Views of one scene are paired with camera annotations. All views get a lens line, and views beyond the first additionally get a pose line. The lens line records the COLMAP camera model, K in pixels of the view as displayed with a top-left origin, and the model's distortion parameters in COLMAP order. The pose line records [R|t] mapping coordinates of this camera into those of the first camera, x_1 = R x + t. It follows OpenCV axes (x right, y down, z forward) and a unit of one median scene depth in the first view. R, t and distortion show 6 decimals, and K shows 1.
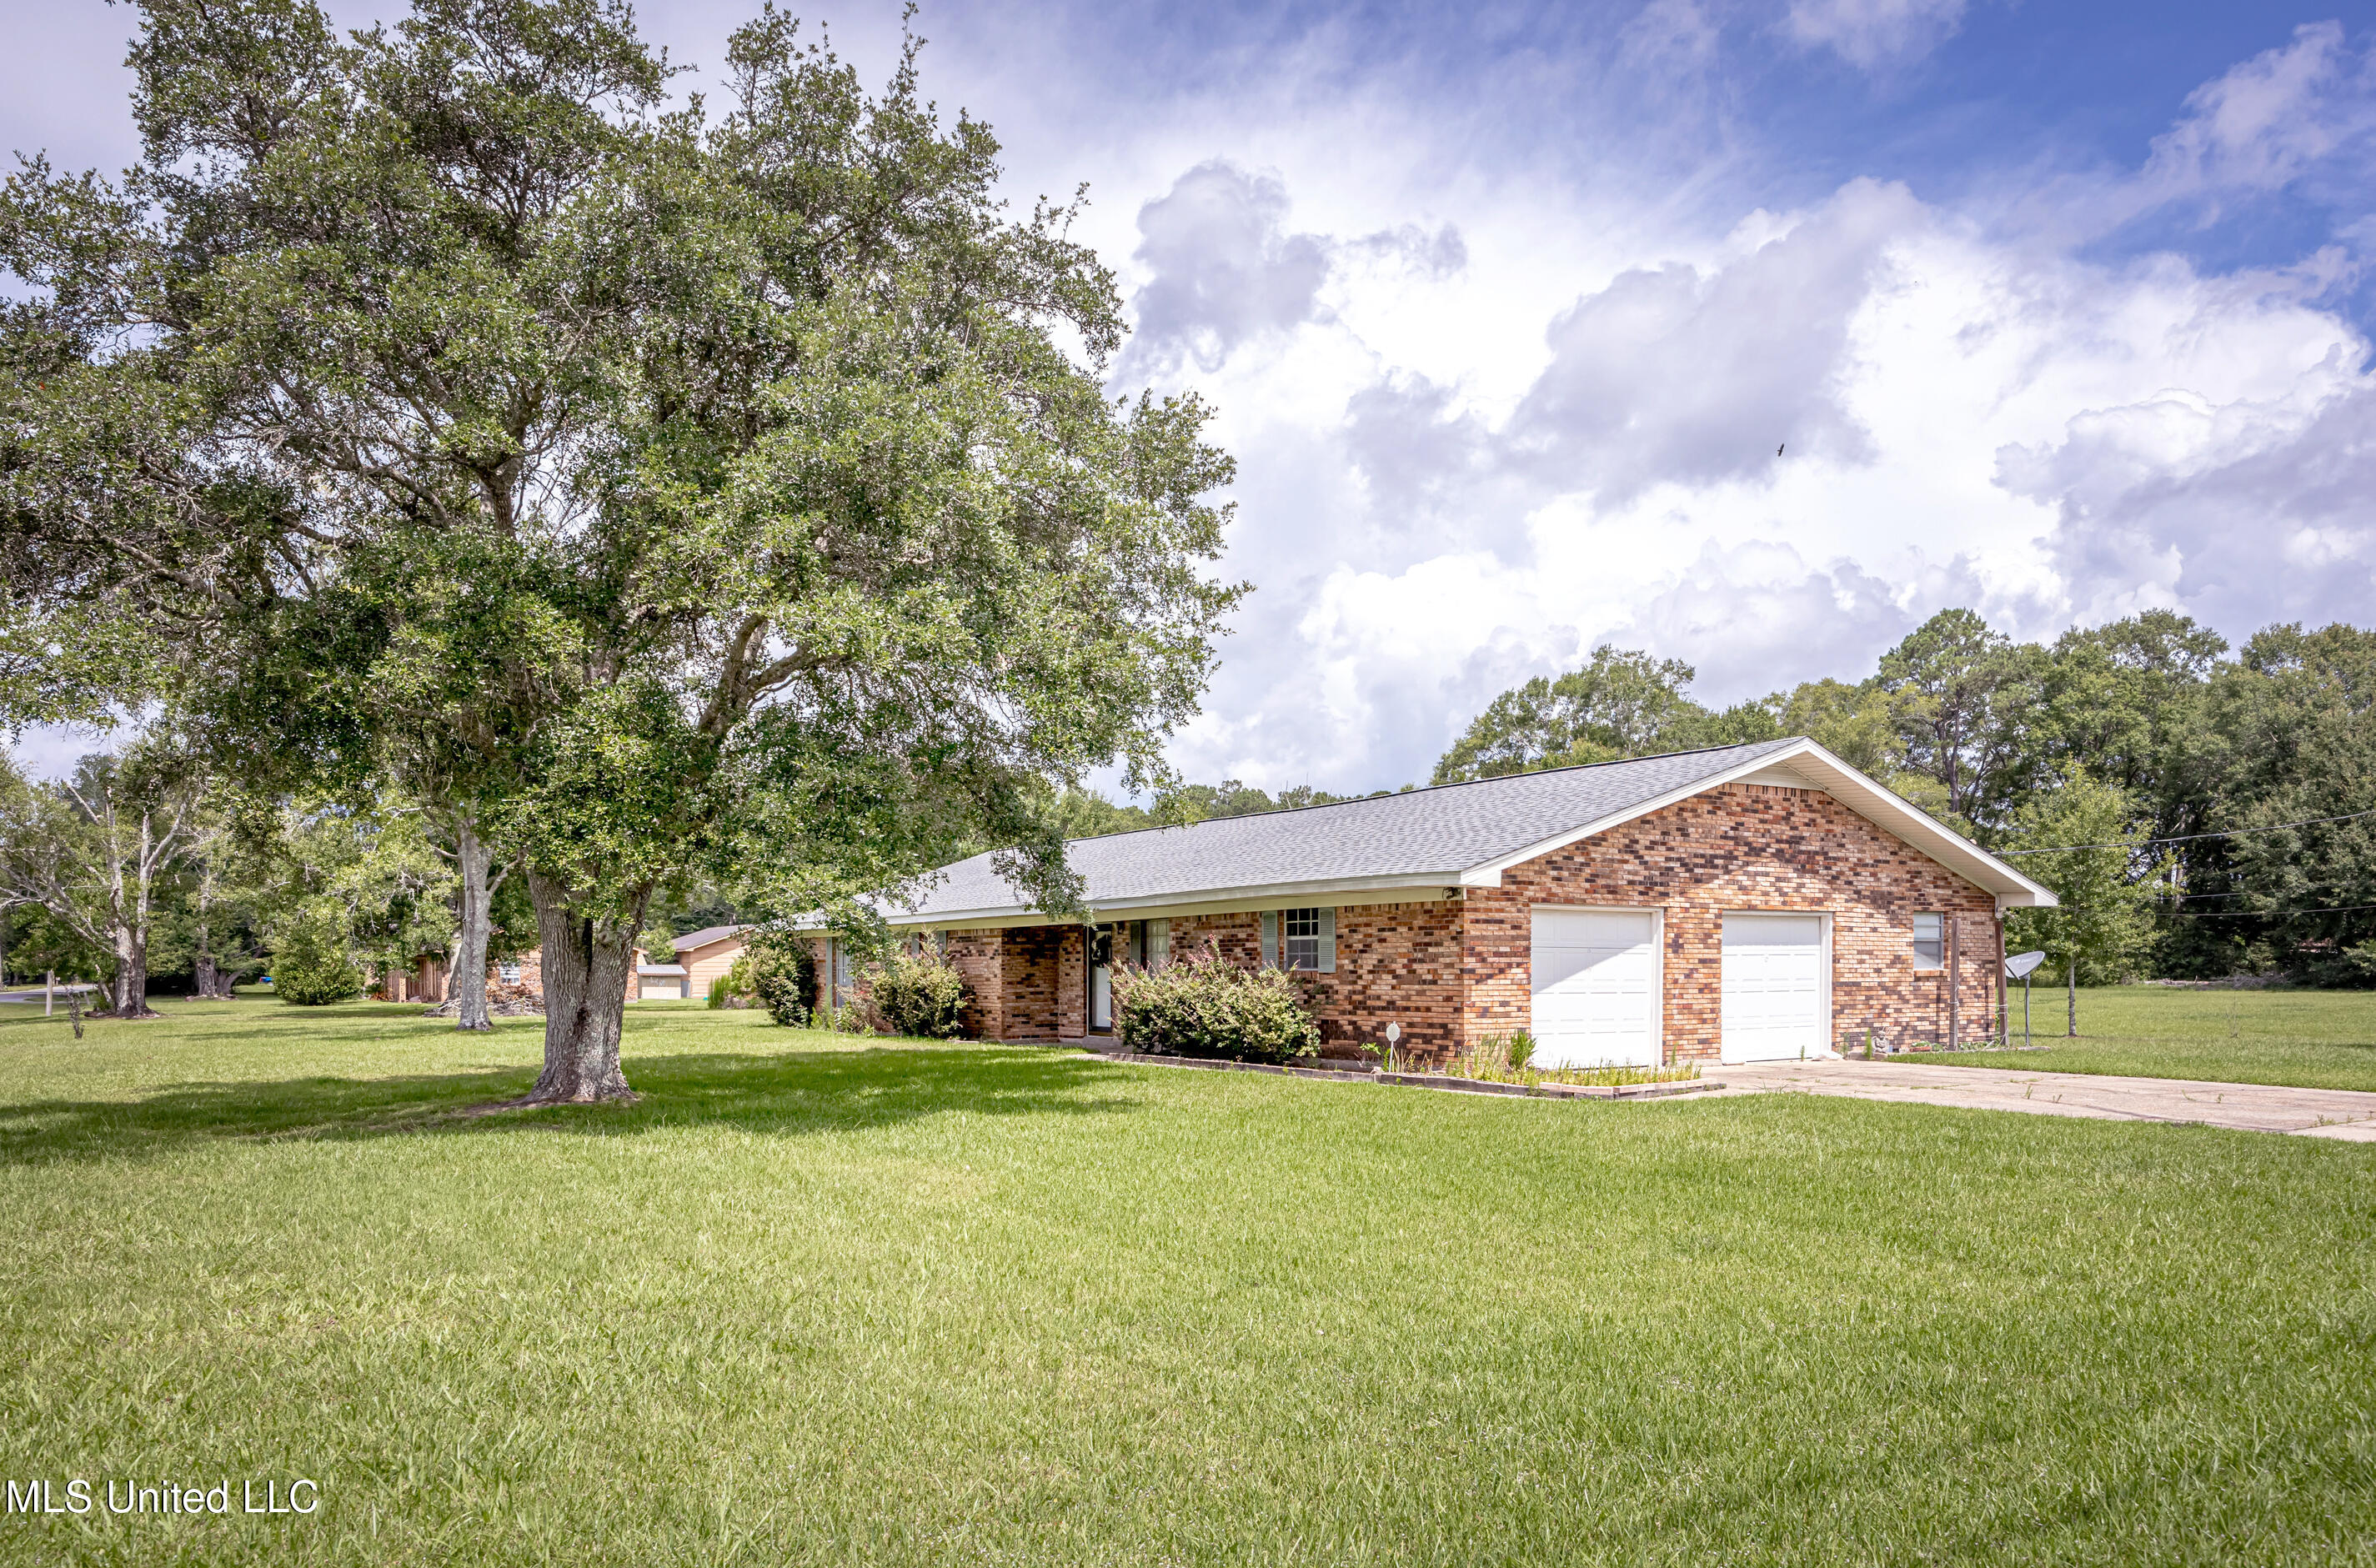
lens RADIAL K [[1490.8, 0, 1179.0], [0, 1490.8, 993.1], [0, 0, 1]] dist [-0.004532, -0.000080]
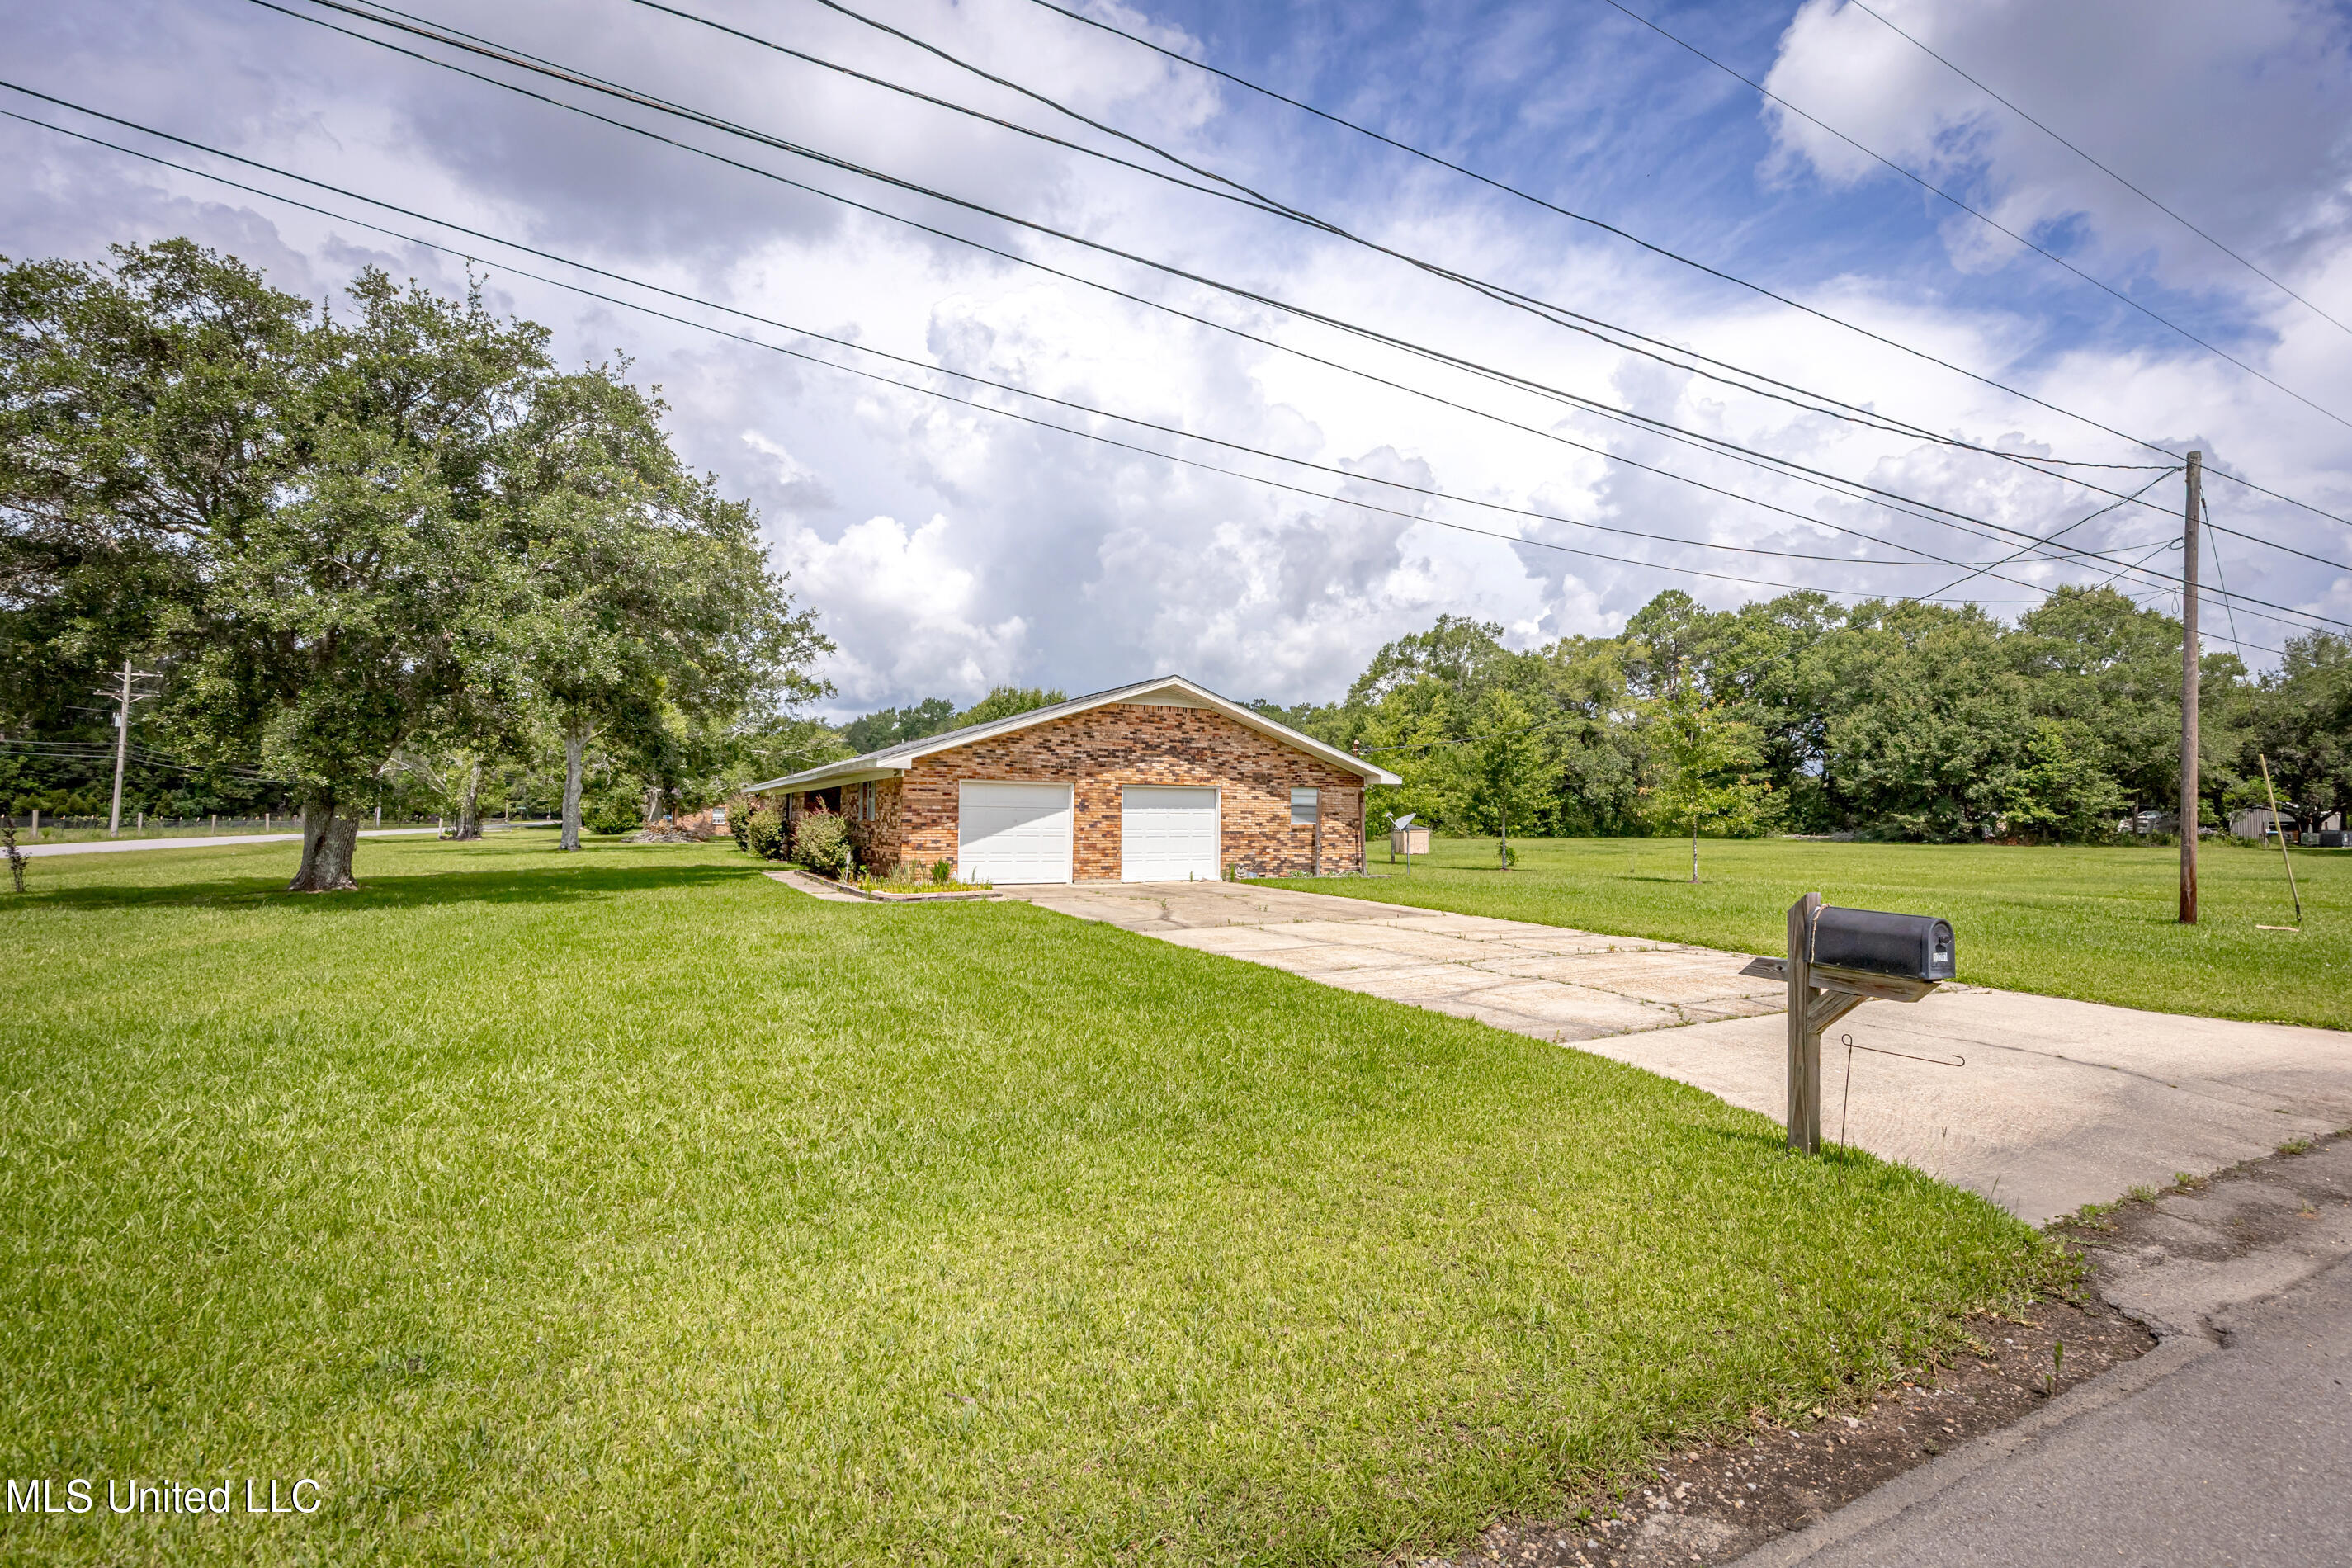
lens RADIAL K [[955.0, 0, 1175.9], [0, 955.0, 802.8], [0, 0, 1]] dist [-0.000946, -0.000704]
pose [[0.997812, 0.011462, -0.065112, 0.453246], [-0.013624, 0.999367, -0.032867, -0.003713], [0.064694, 0.033682, 0.997337, -0.002241]]
